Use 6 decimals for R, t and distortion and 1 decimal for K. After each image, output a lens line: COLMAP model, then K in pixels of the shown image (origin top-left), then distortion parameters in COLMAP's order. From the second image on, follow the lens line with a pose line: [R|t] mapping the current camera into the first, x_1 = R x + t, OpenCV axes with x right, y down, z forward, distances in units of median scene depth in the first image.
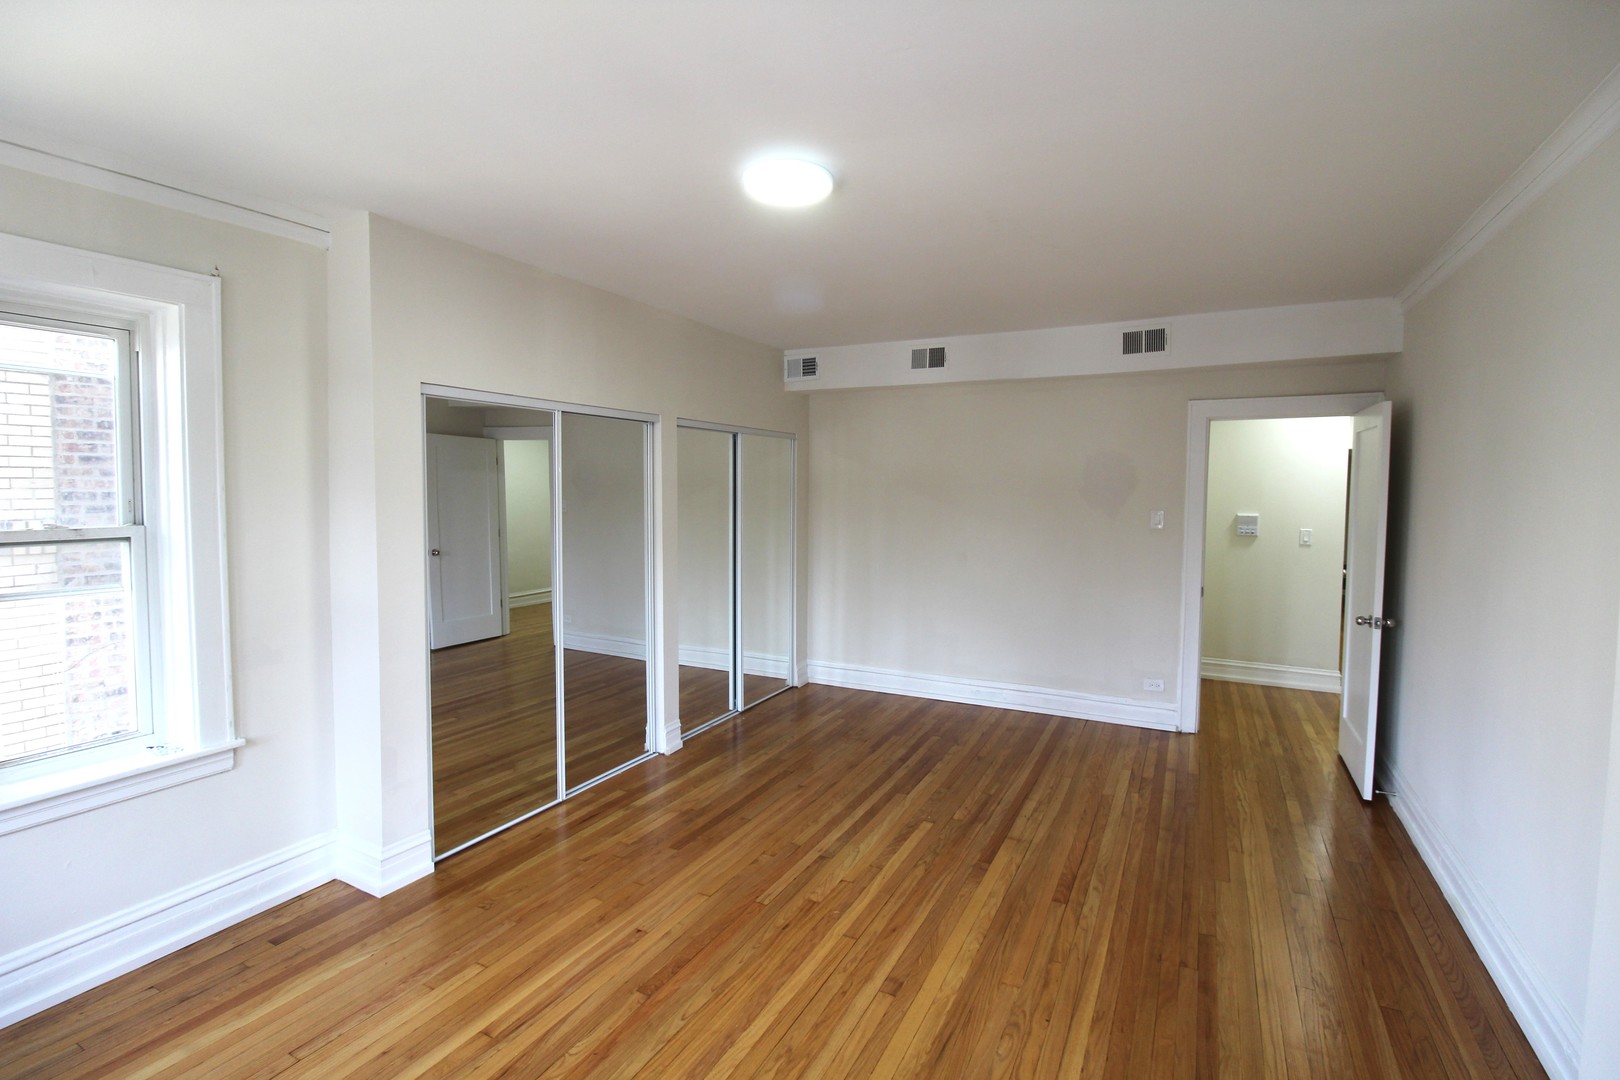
lens RADIAL K [[752.3, 0, 817.6], [0, 752.3, 531.2], [0, 0, 1]] dist [-0.000864, -0.000199]
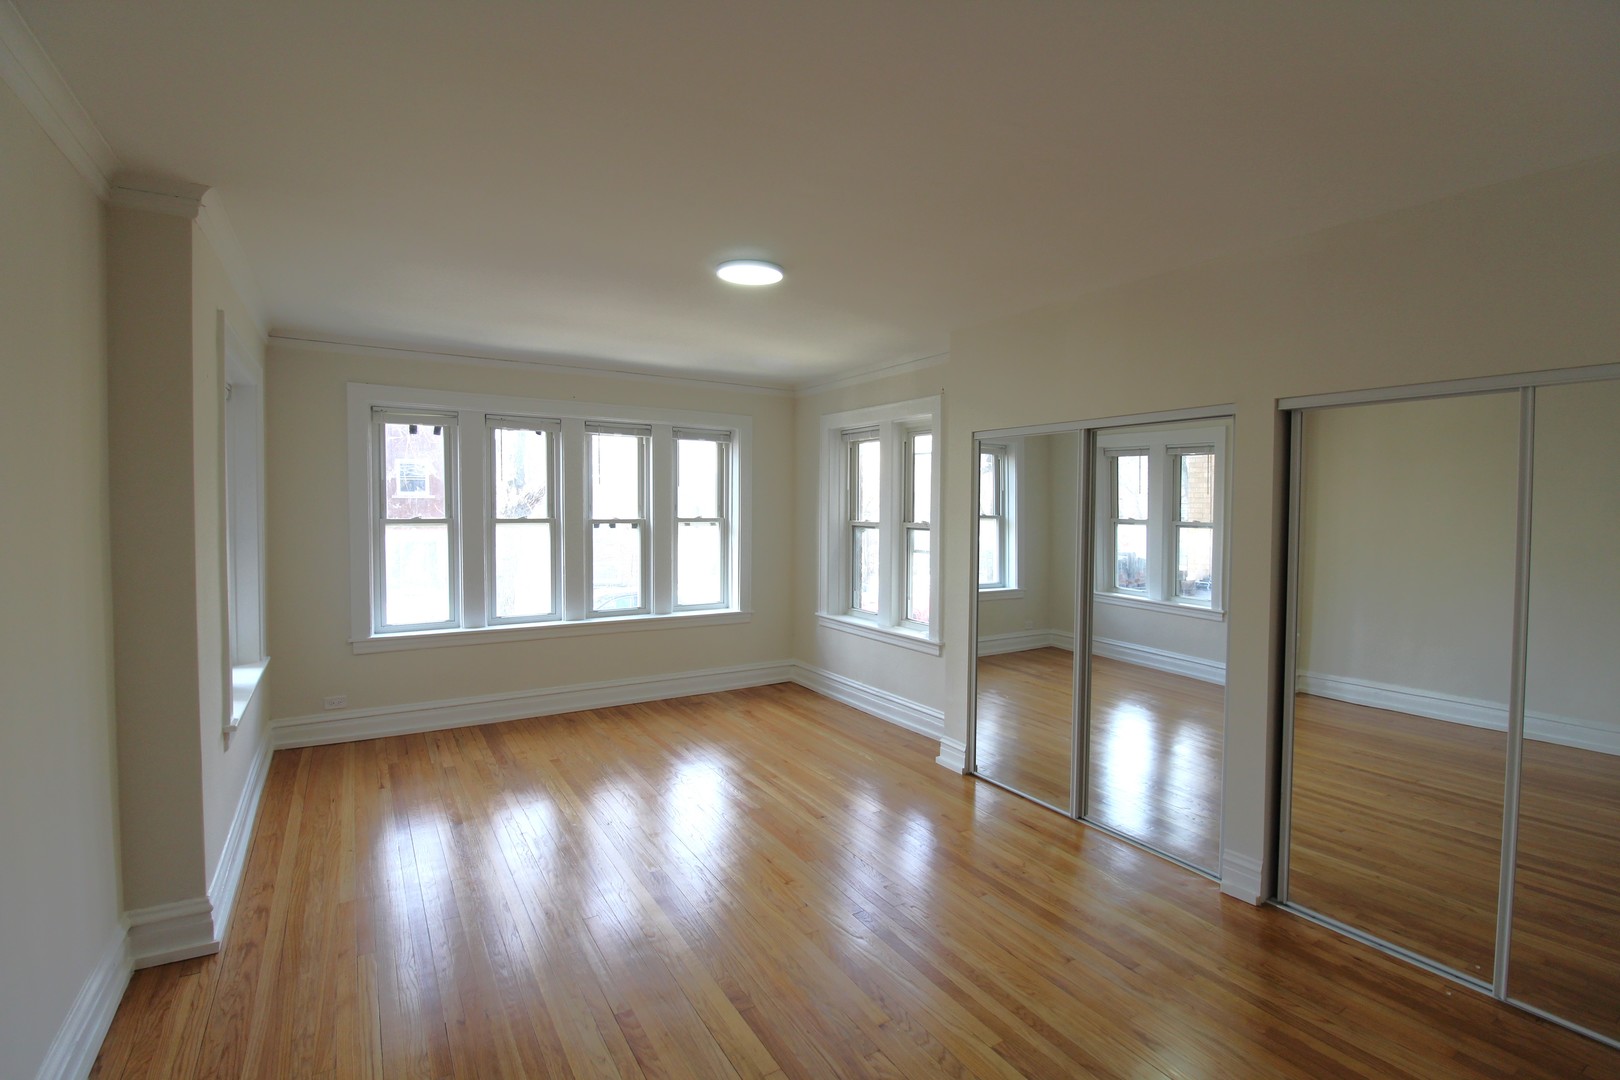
lens RADIAL K [[750.9, 0, 811.5], [0, 750.9, 528.4], [0, 0, 1]] dist [-0.001735, -0.000421]
pose [[-0.514461, 0.030878, -0.856957, 0.754703], [-0.047595, 0.996783, 0.064488, -0.080440], [0.856192, 0.073963, -0.511337, 1.303058]]
